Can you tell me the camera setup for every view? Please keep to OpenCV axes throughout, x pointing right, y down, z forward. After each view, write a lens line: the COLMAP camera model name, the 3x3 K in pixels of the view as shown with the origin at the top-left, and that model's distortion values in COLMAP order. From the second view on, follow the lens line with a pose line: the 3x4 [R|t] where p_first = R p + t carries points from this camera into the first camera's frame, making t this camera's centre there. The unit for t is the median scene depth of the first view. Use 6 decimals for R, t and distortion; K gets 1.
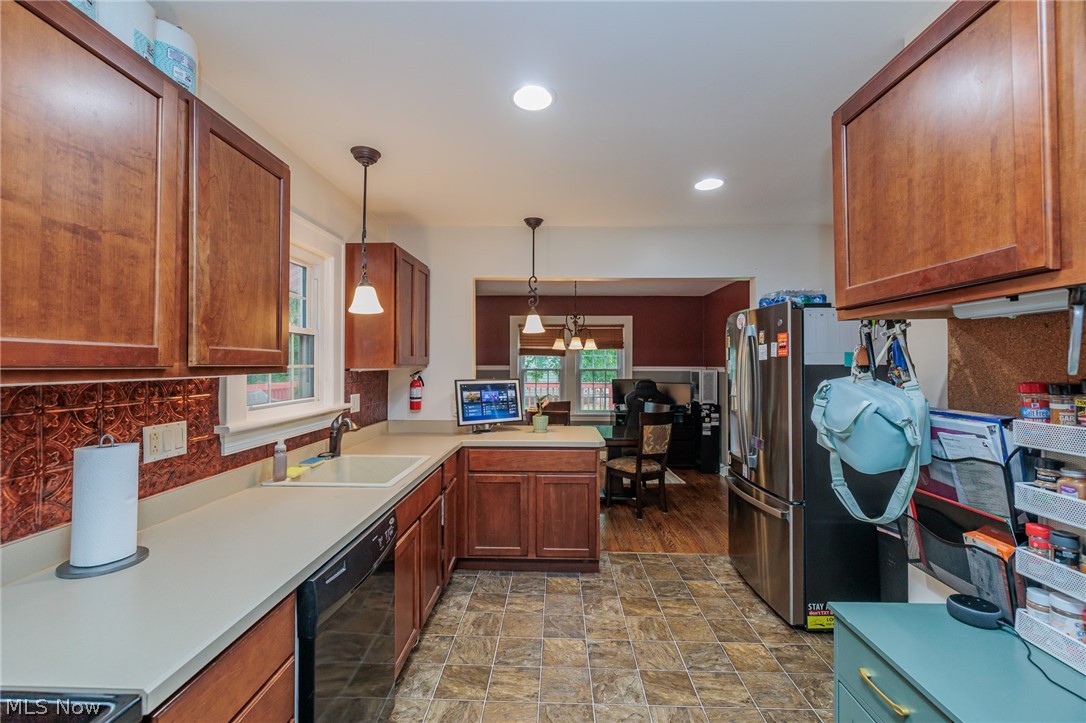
lens RADIAL K [[462.3, 0, 543.3], [0, 462.3, 356.9], [0, 0, 1]] dist [0.000626, 0.000168]
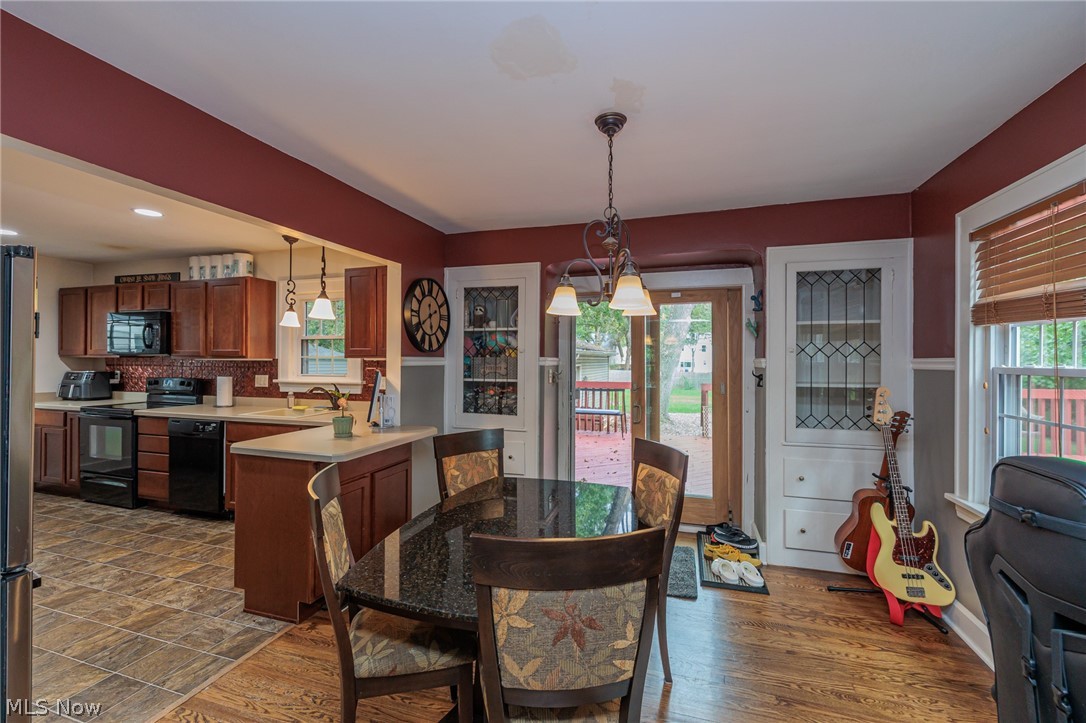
lens RADIAL K [[462.3, 0, 543.3], [0, 462.3, 356.9], [0, 0, 1]] dist [0.000626, 0.000168]
pose [[-0.271993, -0.012962, -0.962212, 1.580287], [0.008166, 0.999842, -0.015777, 0.069409], [0.962265, -0.012149, -0.271844, 3.385825]]
